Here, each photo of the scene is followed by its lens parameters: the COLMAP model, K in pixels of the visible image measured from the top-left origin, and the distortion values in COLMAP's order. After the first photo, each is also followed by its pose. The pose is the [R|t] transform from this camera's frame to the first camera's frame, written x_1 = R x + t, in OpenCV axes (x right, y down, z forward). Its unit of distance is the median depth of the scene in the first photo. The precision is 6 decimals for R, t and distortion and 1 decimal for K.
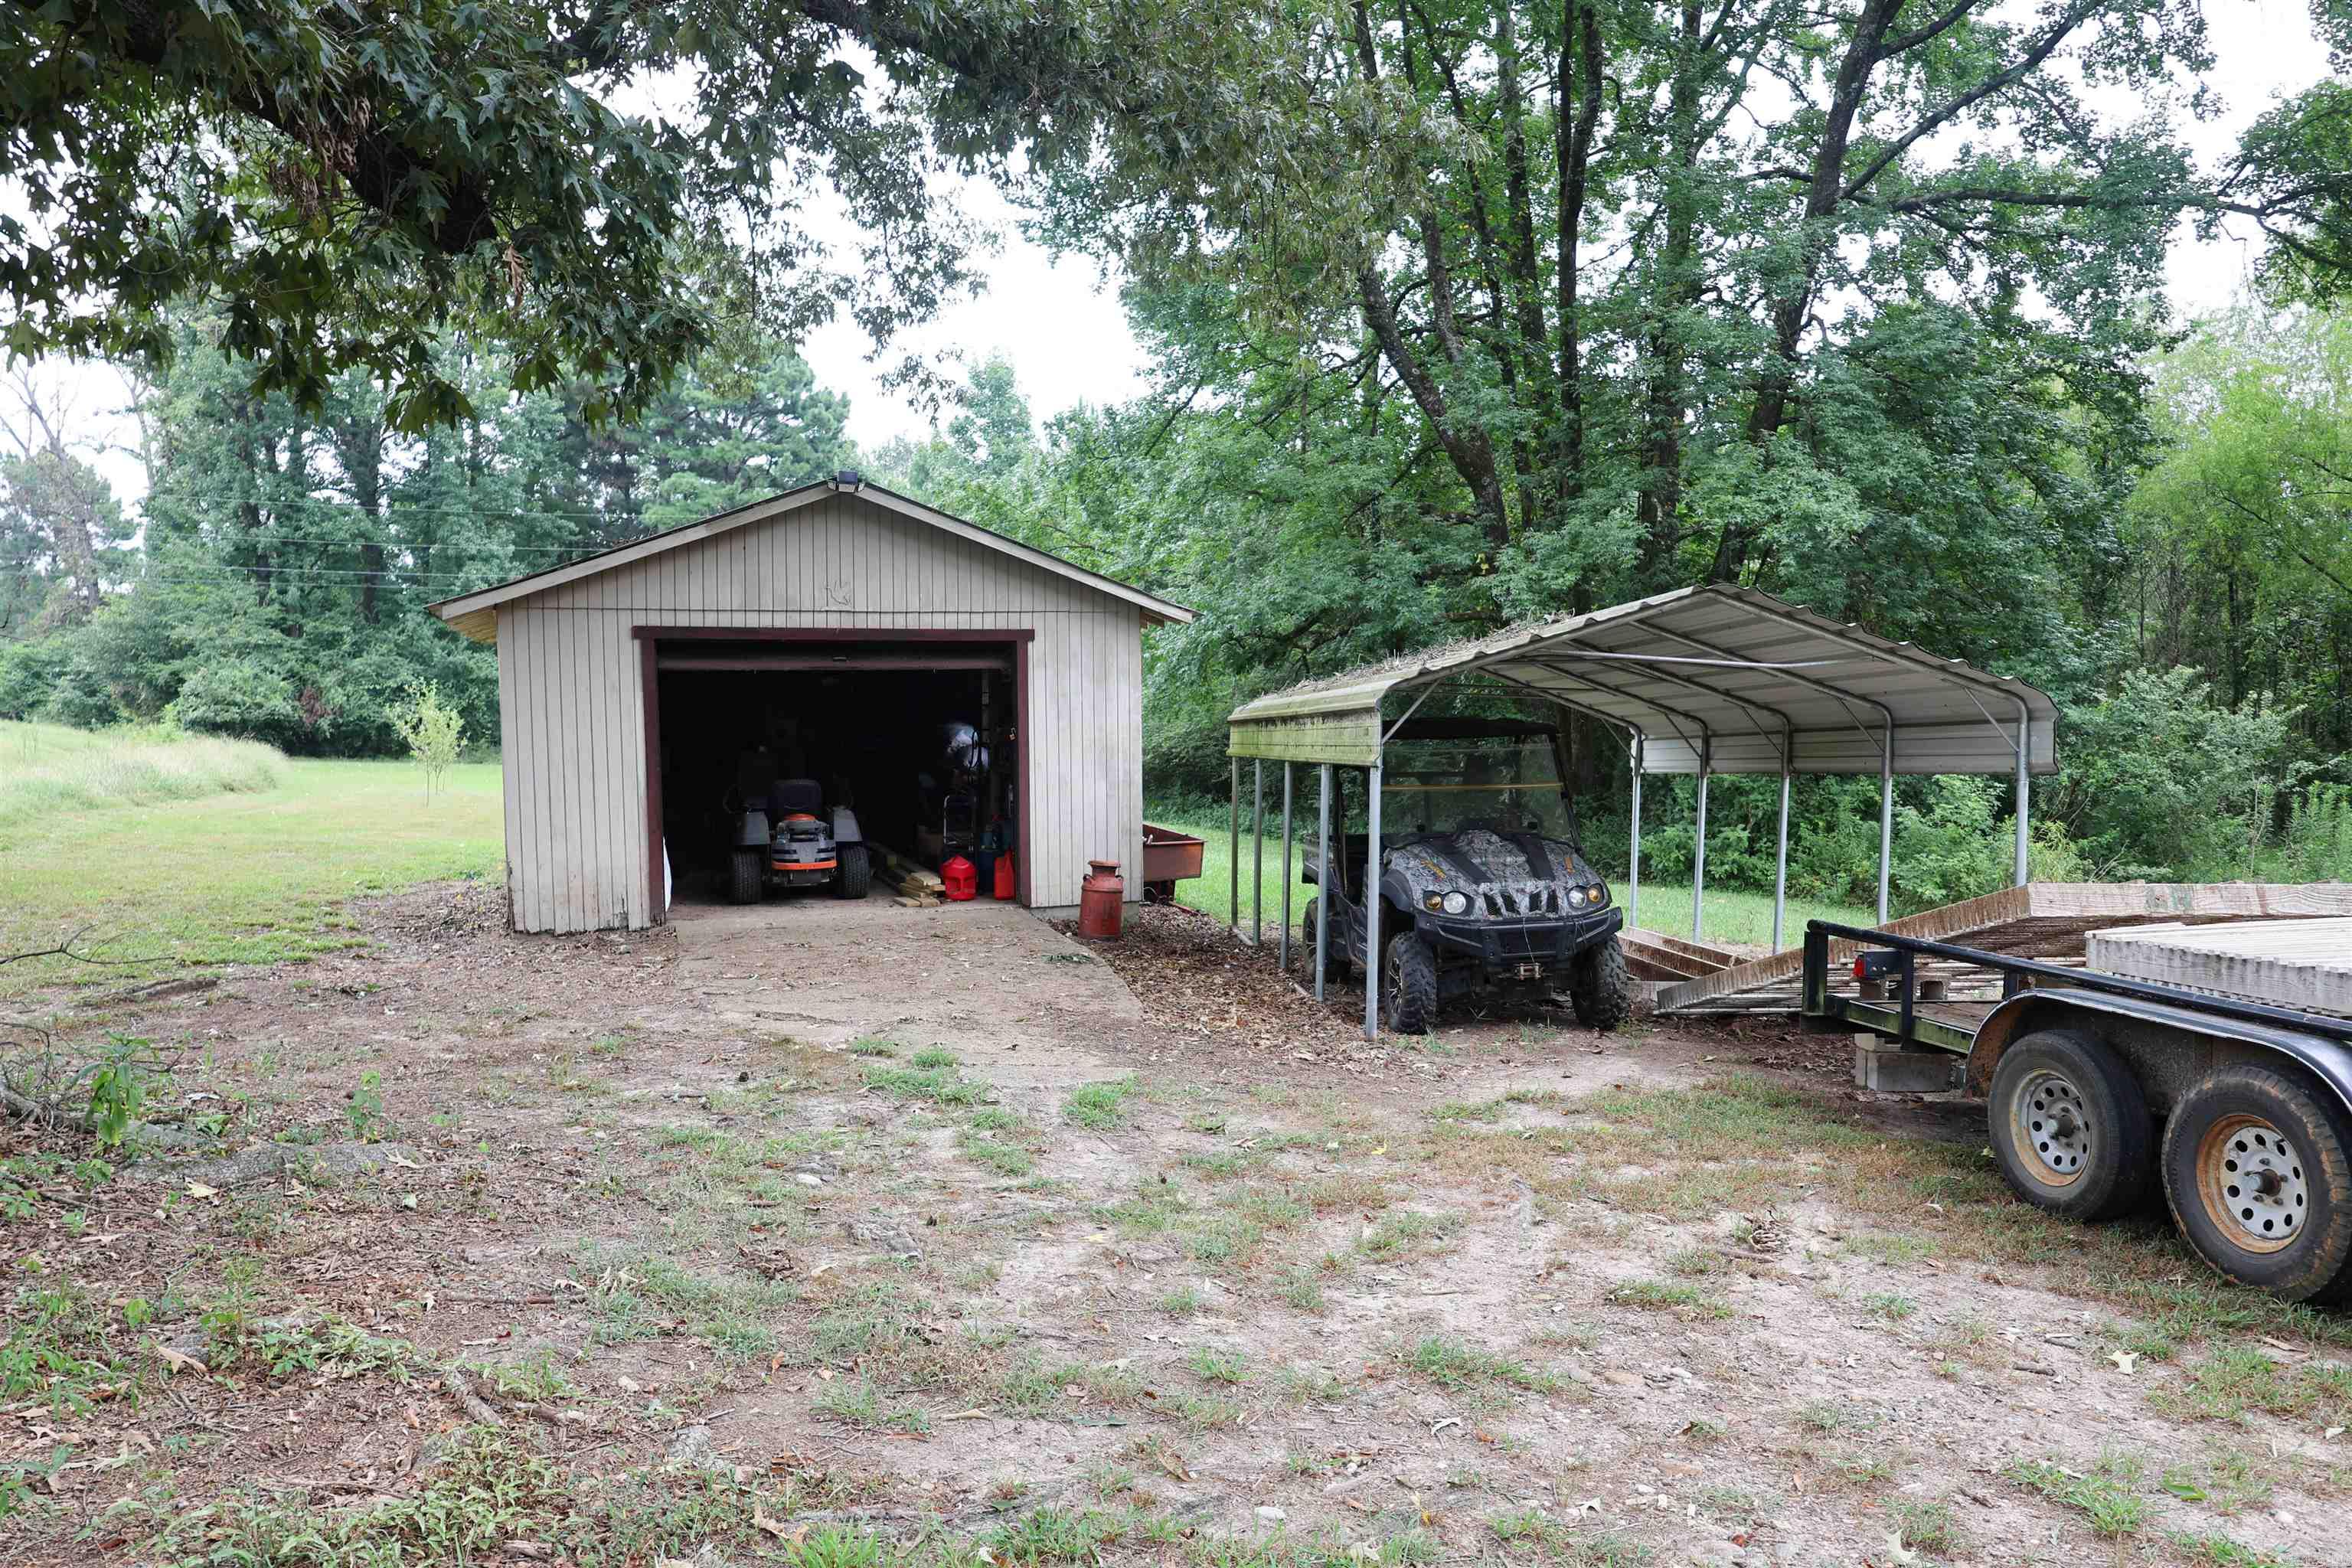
lens RADIAL K [[1648.3, 0, 1176.0], [0, 1648.3, 784.0], [0, 0, 1]] dist [-0.005074, 0.012530]
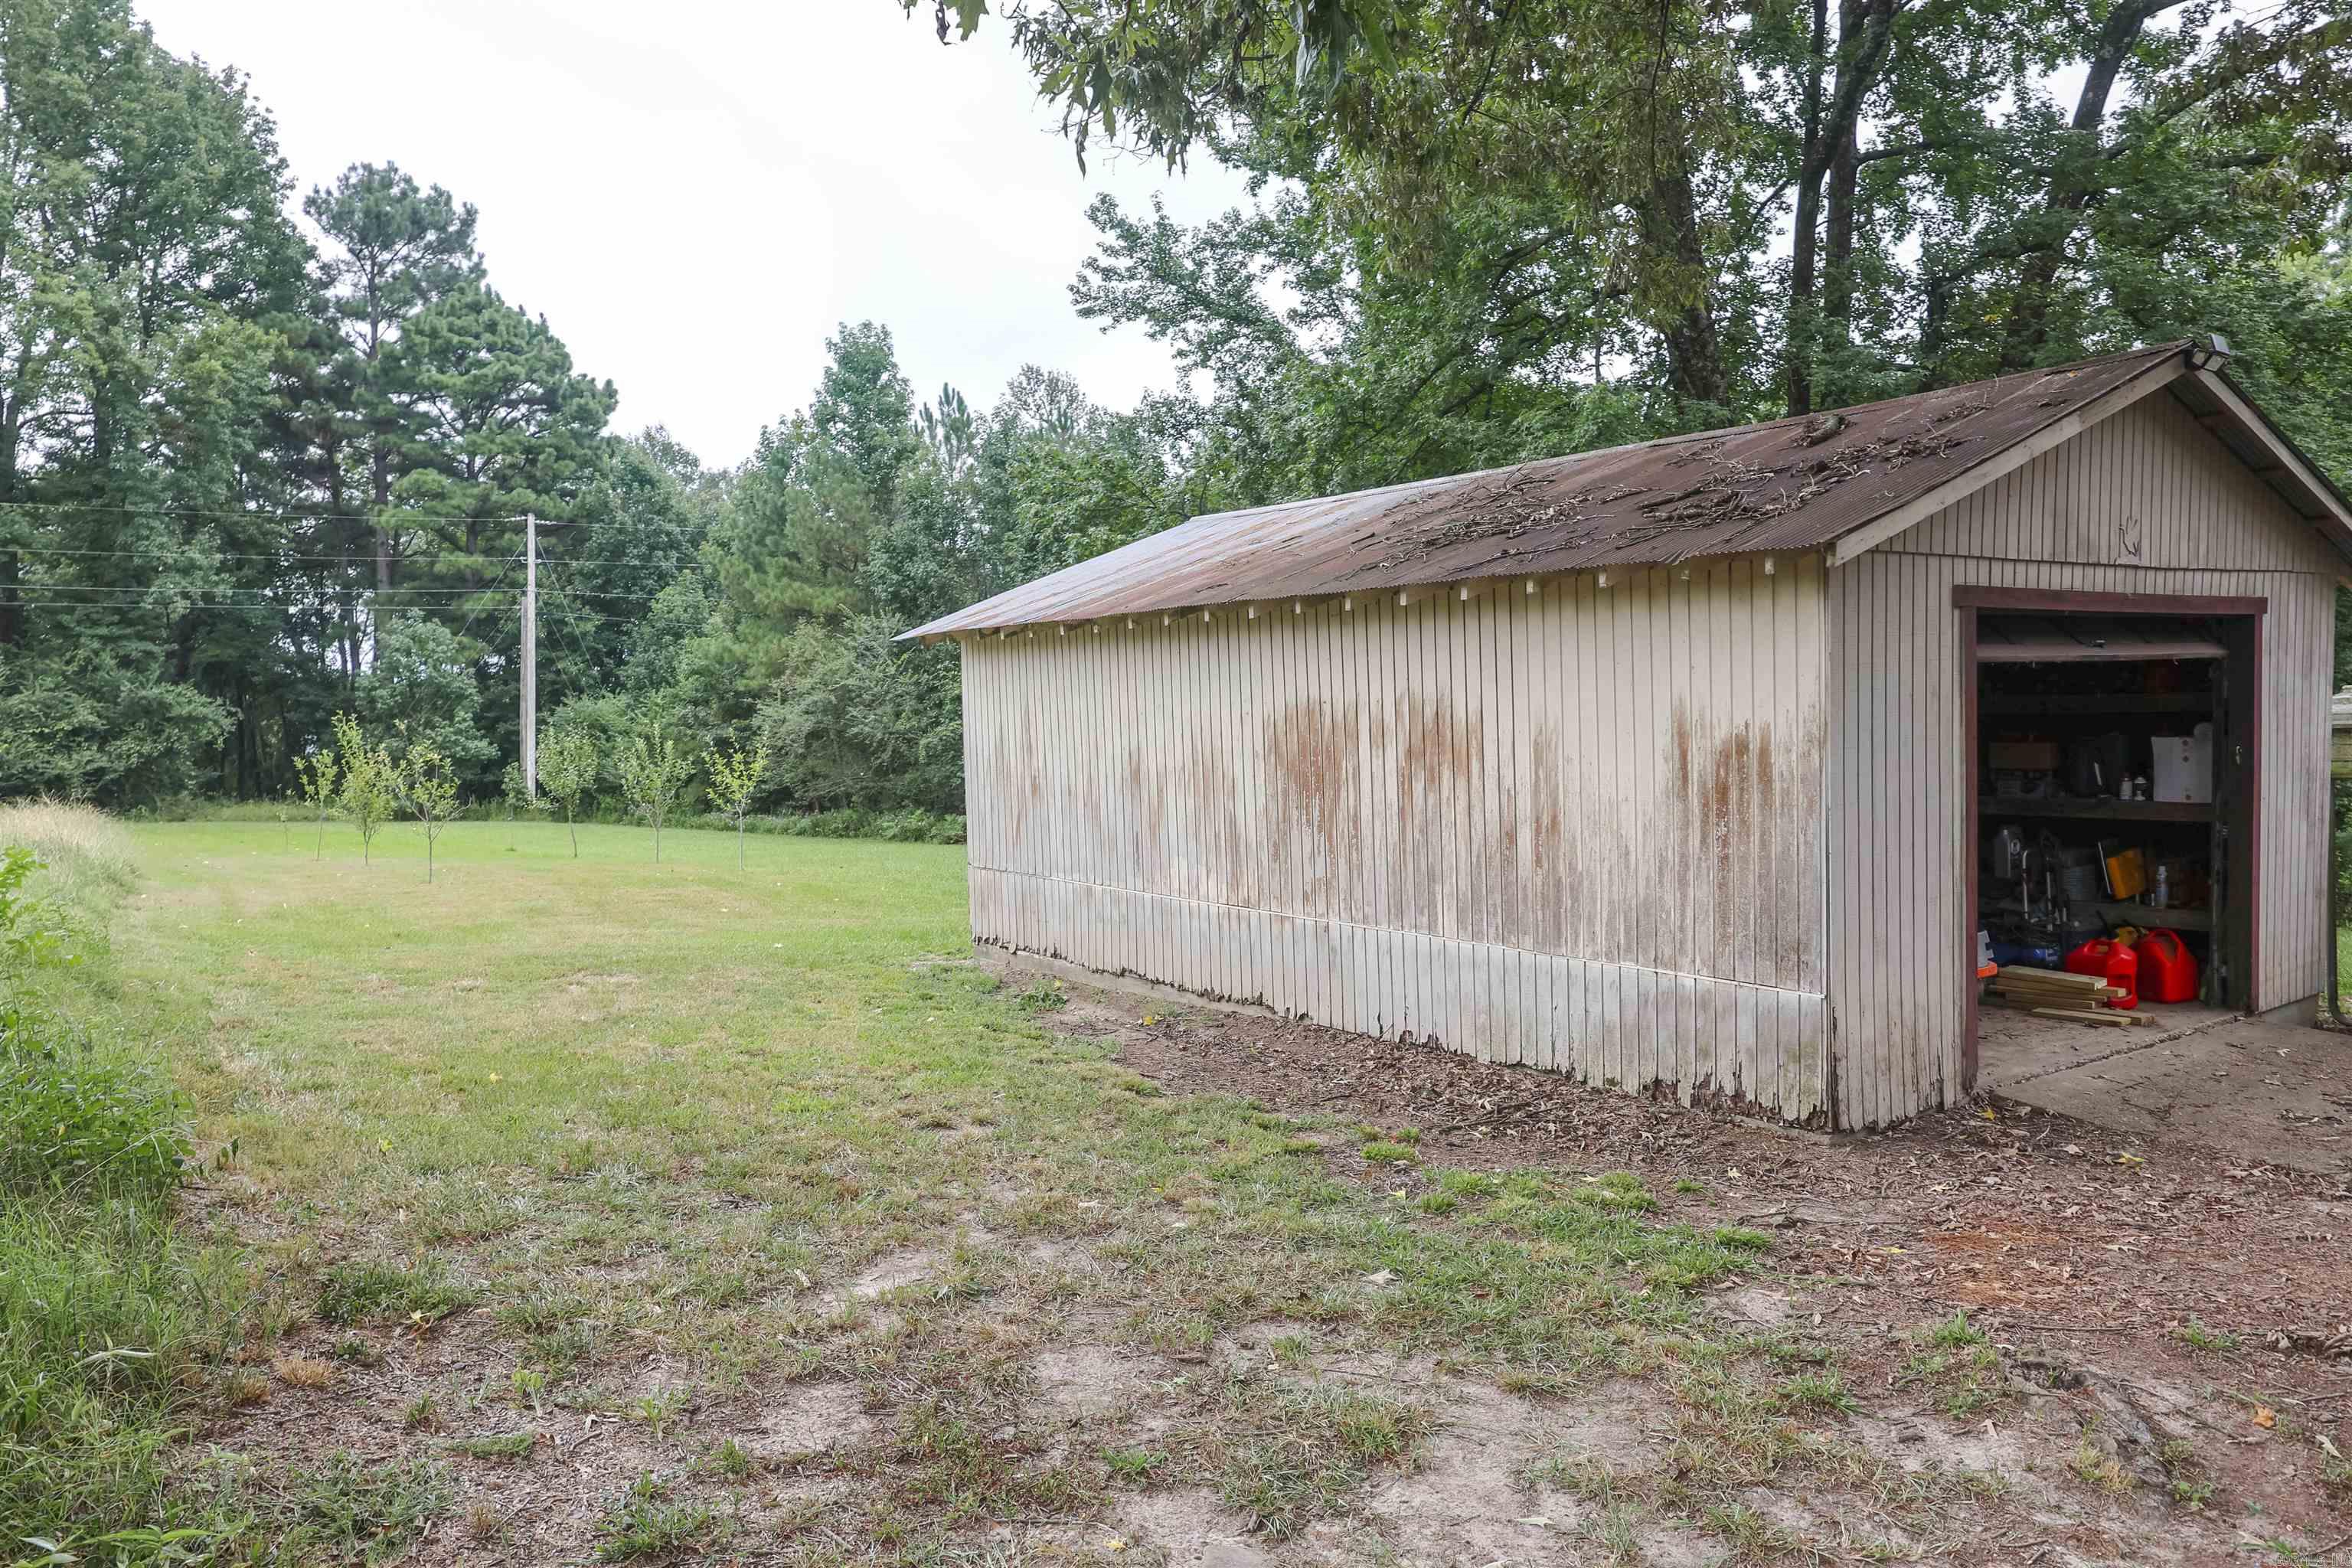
lens RADIAL K [[1648.3, 0, 1176.0], [0, 1648.3, 784.0], [0, 0, 1]] dist [-0.005074, 0.012530]
pose [[0.972508, -0.033663, 0.230422, -0.134804], [0.036526, 0.999299, -0.008171, -0.006288], [-0.229986, 0.016363, 0.973056, 0.096408]]
